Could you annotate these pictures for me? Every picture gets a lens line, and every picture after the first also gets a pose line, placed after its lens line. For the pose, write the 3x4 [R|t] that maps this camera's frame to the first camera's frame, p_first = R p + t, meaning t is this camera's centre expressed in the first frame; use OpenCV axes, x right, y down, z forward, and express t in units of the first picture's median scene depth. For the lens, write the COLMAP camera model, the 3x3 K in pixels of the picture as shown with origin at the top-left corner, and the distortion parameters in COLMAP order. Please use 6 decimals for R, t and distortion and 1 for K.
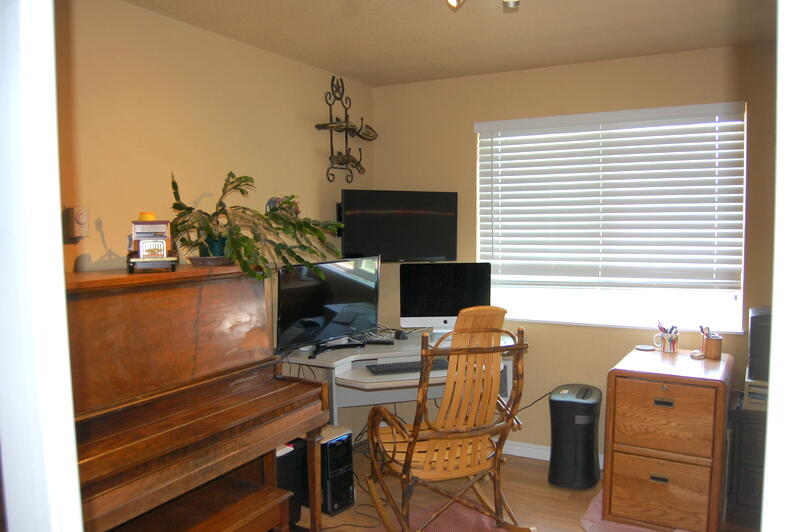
lens RADIAL K [[627.7, 0, 400.0], [0, 627.7, 266.0], [0, 0, 1]] dist [-0.113622, 0.057191]
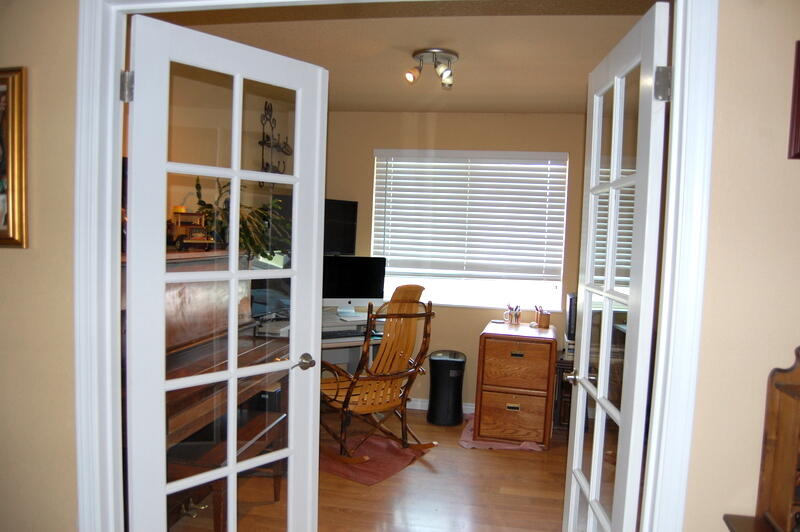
lens RADIAL K [[627.7, 0, 400.0], [0, 627.7, 266.0], [0, 0, 1]] dist [-0.113622, 0.057191]
pose [[0.948601, 0.031417, 0.314912, -0.284110], [-0.029505, 0.999506, -0.010839, 0.030854], [-0.315097, 0.000990, 0.949059, -0.300980]]
